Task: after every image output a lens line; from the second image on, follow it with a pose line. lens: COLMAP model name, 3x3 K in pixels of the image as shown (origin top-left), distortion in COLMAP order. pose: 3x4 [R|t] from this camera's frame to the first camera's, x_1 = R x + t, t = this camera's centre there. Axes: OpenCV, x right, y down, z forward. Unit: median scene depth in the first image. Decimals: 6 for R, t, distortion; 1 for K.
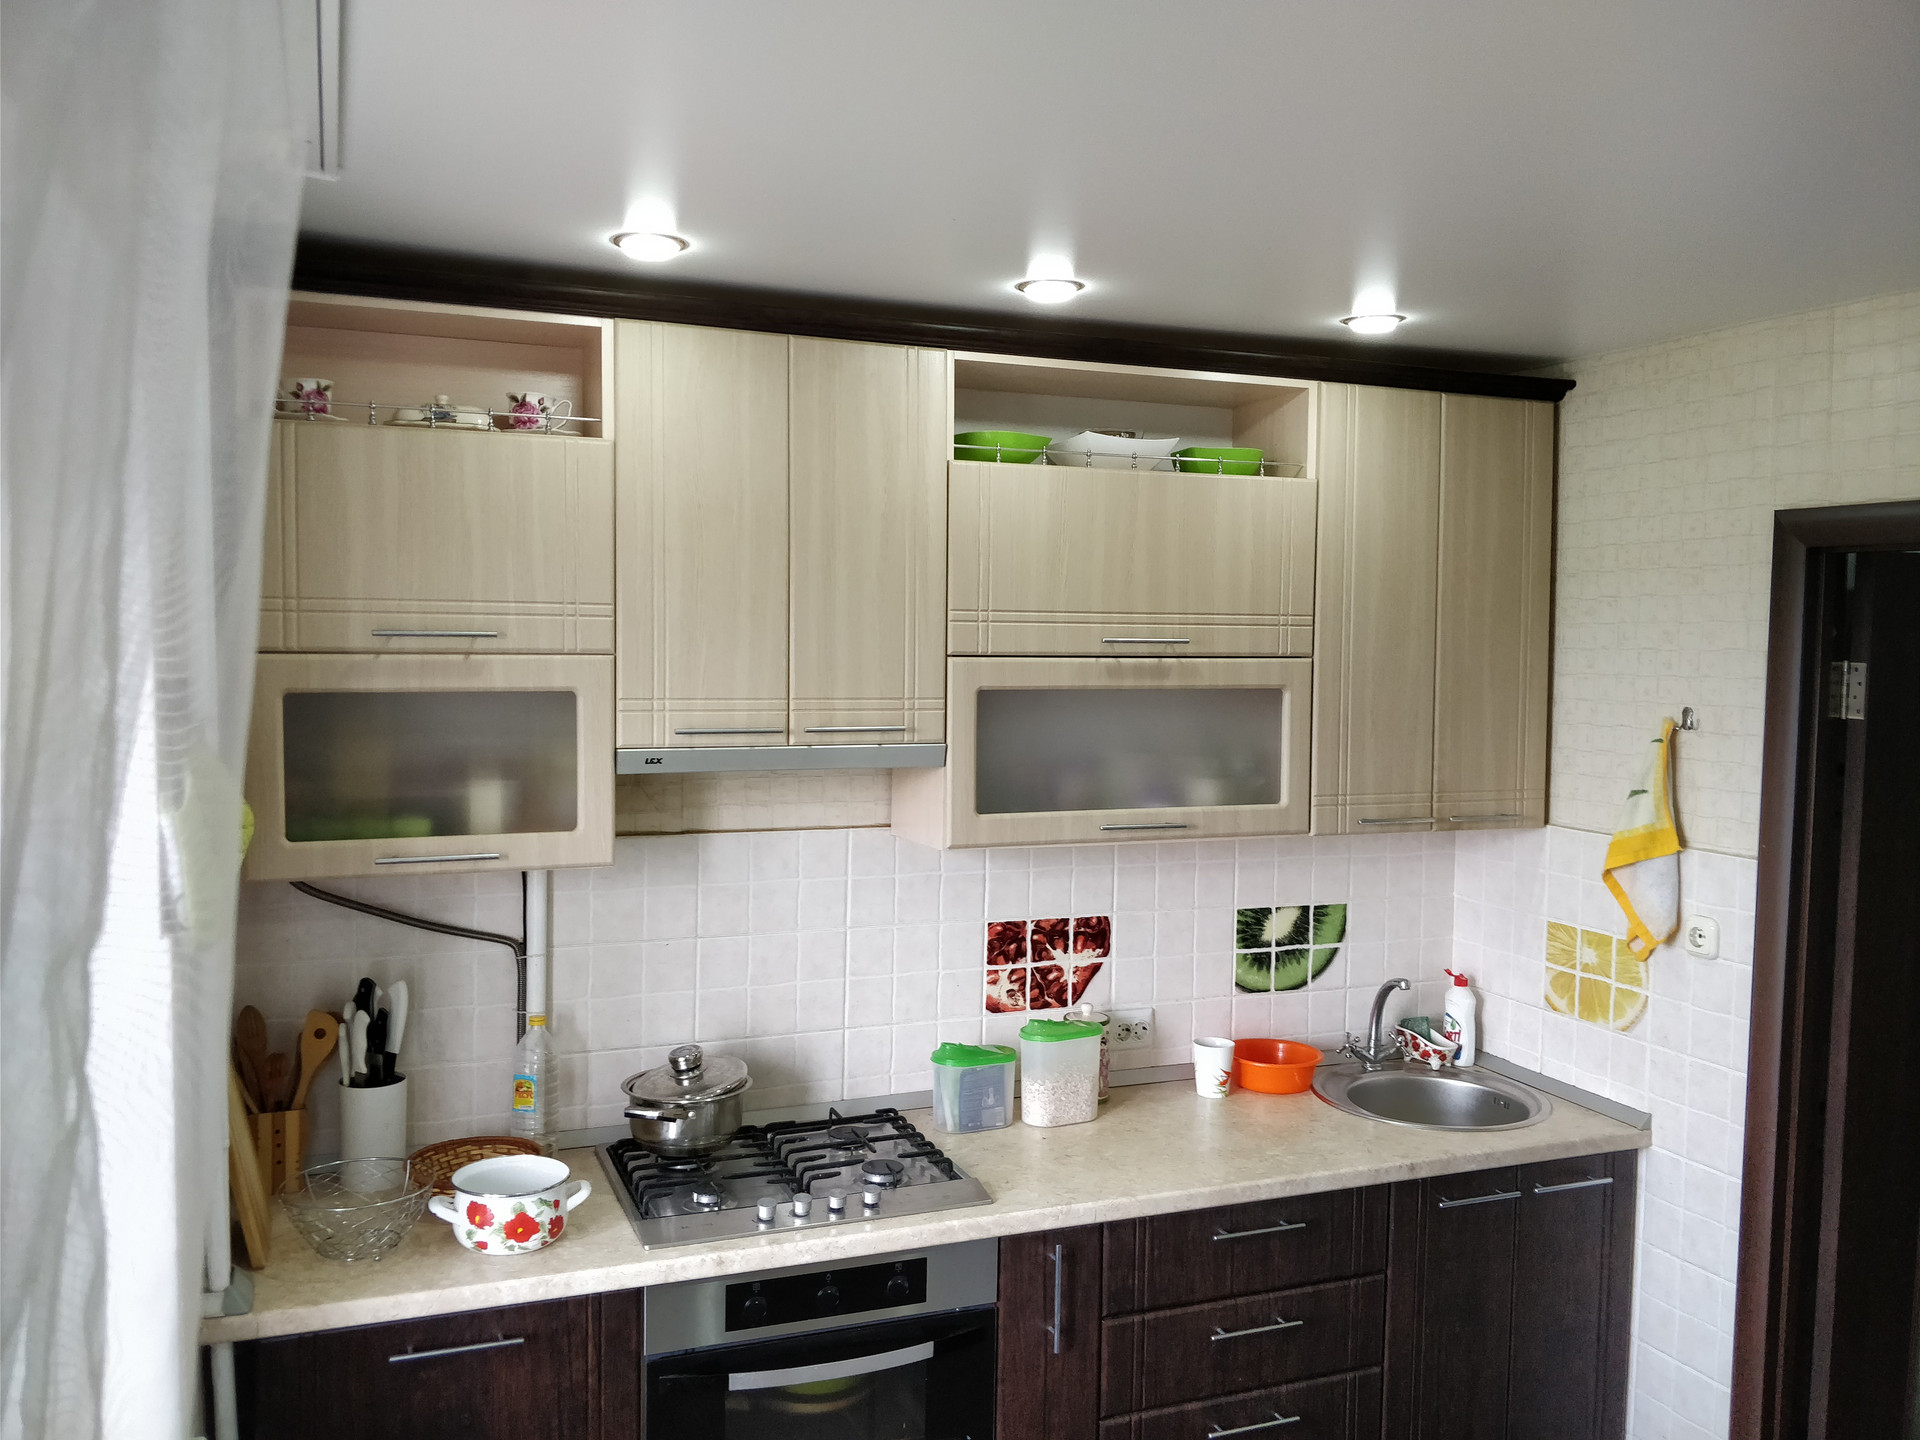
lens RADIAL K [[1573.6, 0, 1018.0], [0, 1573.6, 684.0], [0, 0, 1]] dist [0.063488, -0.090122]
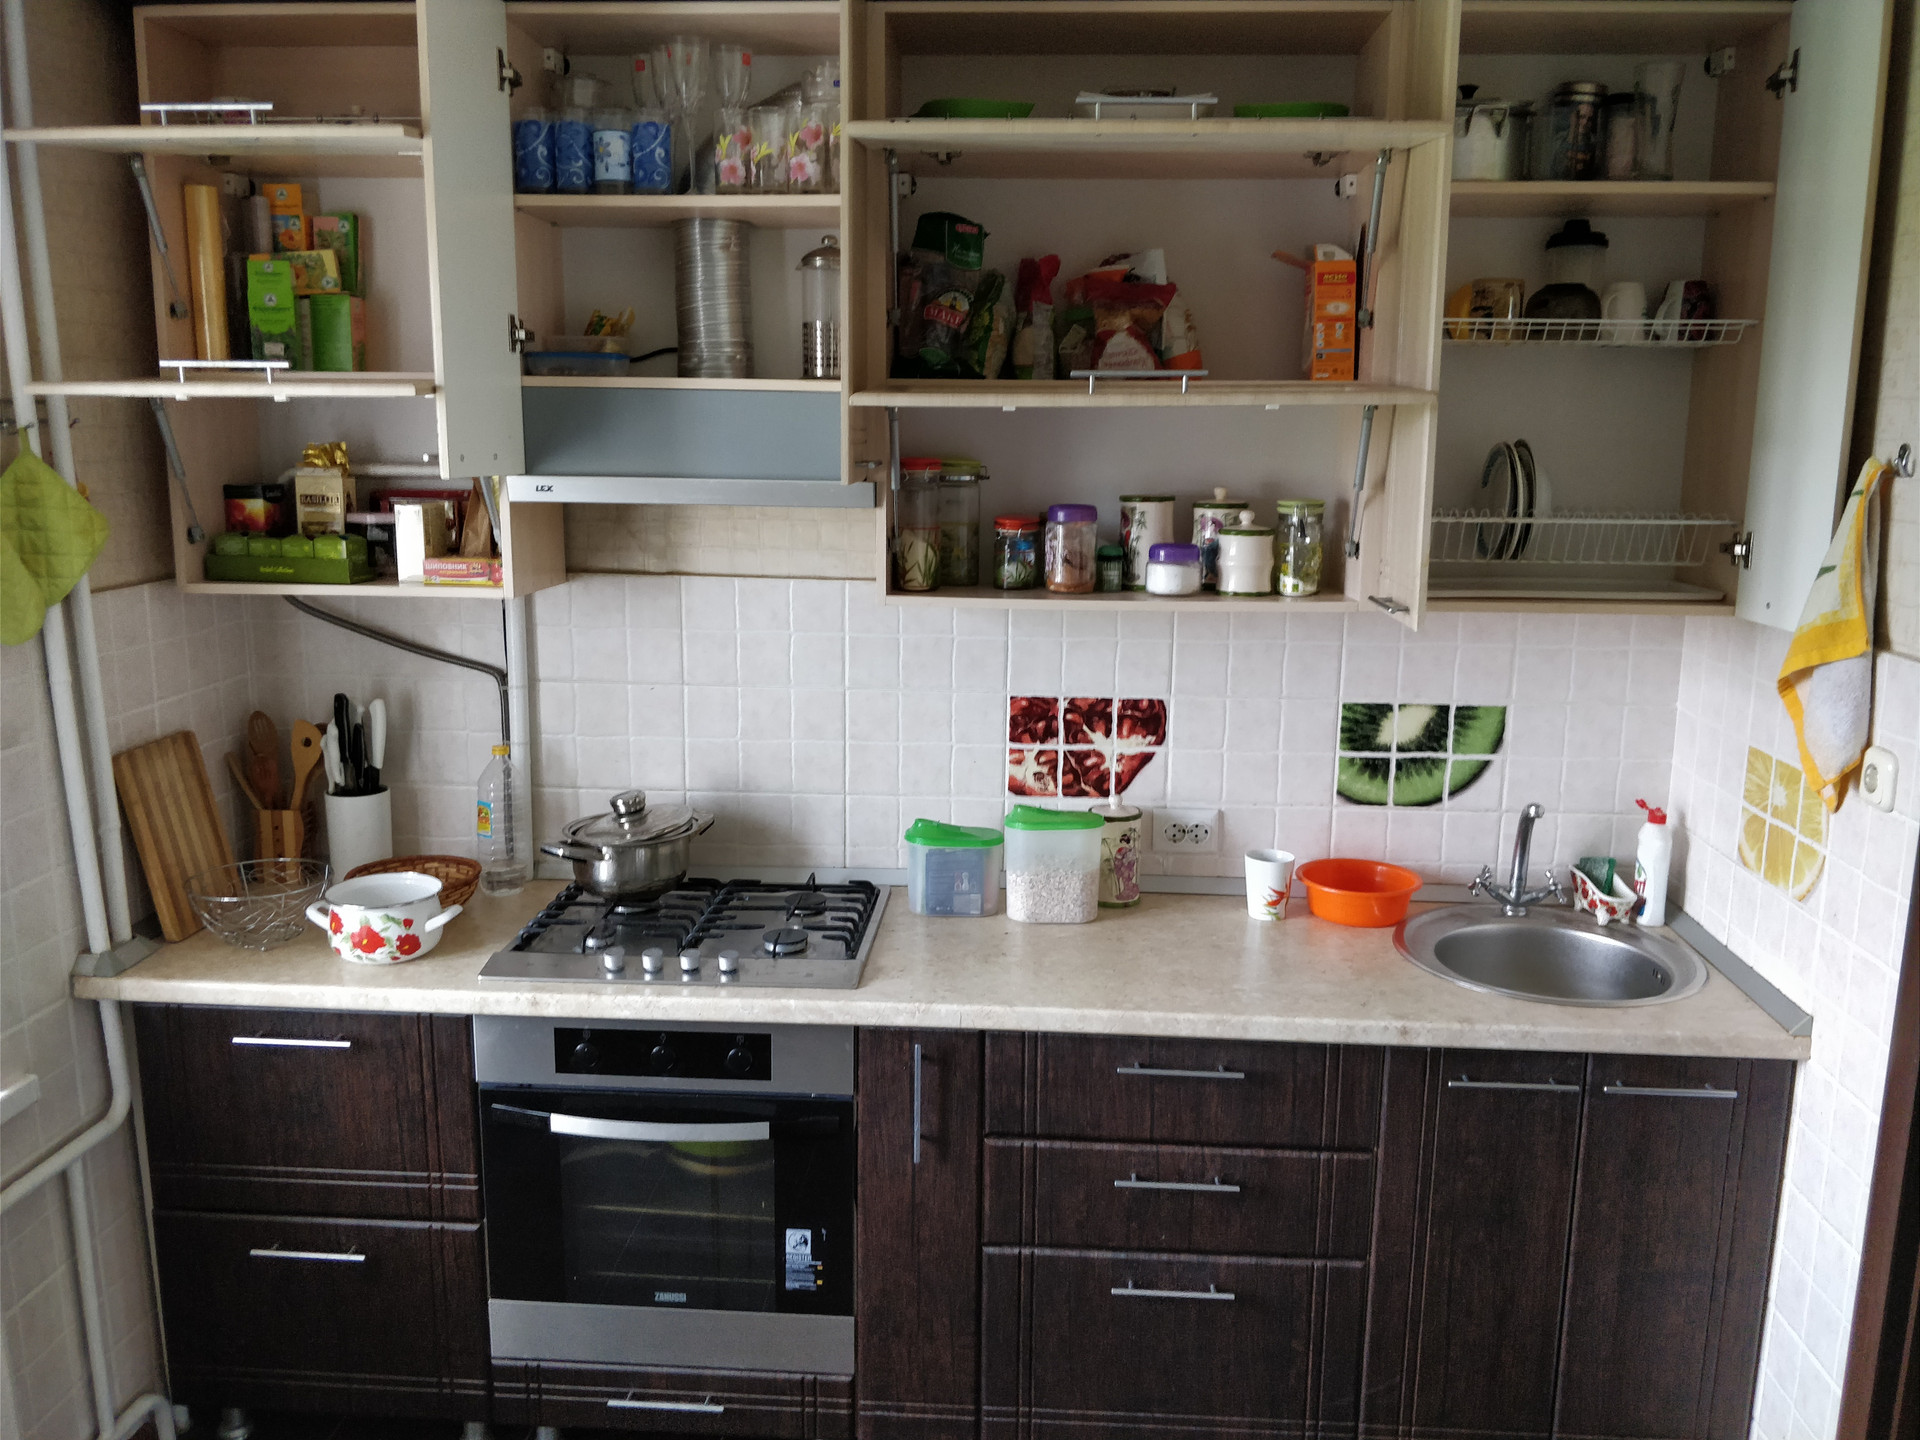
lens RADIAL K [[1573.6, 0, 993.6], [0, 1573.6, 676.1], [0, 0, 1]] dist [0.063488, -0.090122]
pose [[0.900429, 0.062356, -0.430511, 0.374995], [-0.010142, 0.992413, 0.122531, 0.034552], [0.434886, -0.105964, 0.894229, 0.217585]]
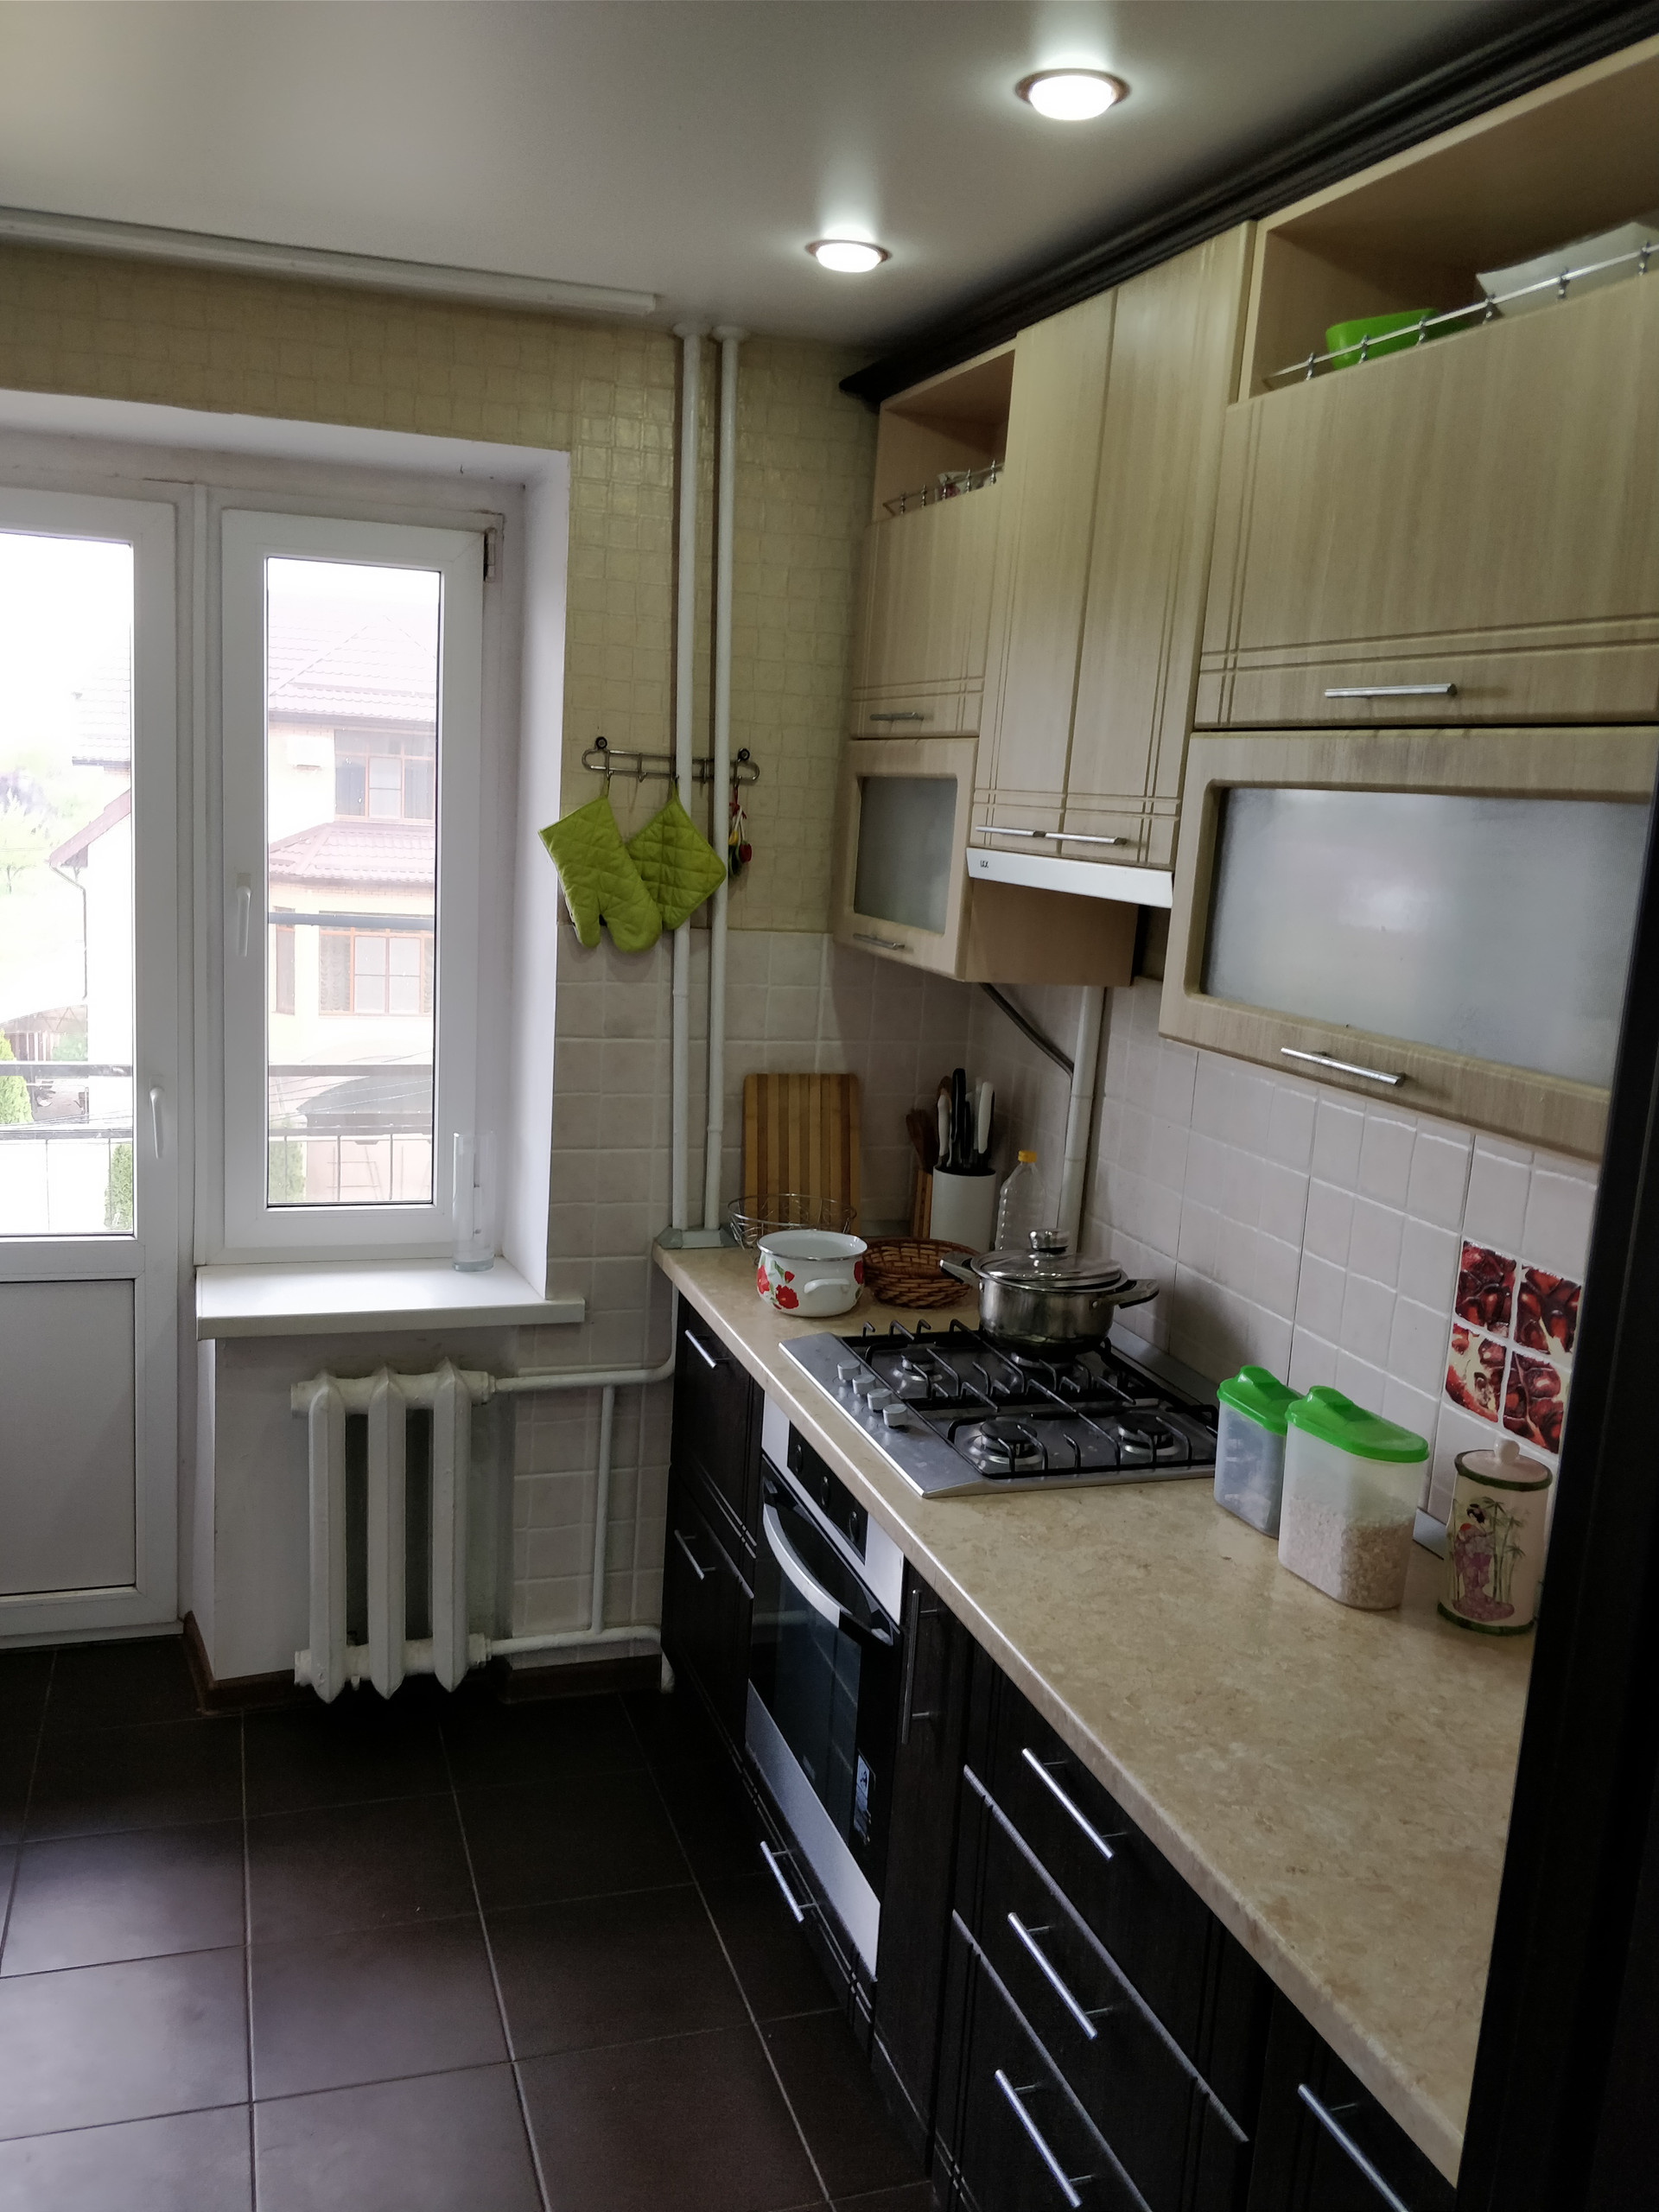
lens RADIAL K [[1812.9, 0, 834.0], [0, 1812.9, 1106.2], [0, 0, 1]] dist [0.063488, -0.090122]
pose [[-0.080101, 0.150993, -0.985284, 0.665365], [-0.095188, 0.982784, 0.158349, 0.025851], [0.992231, 0.106471, -0.064349, 0.865938]]
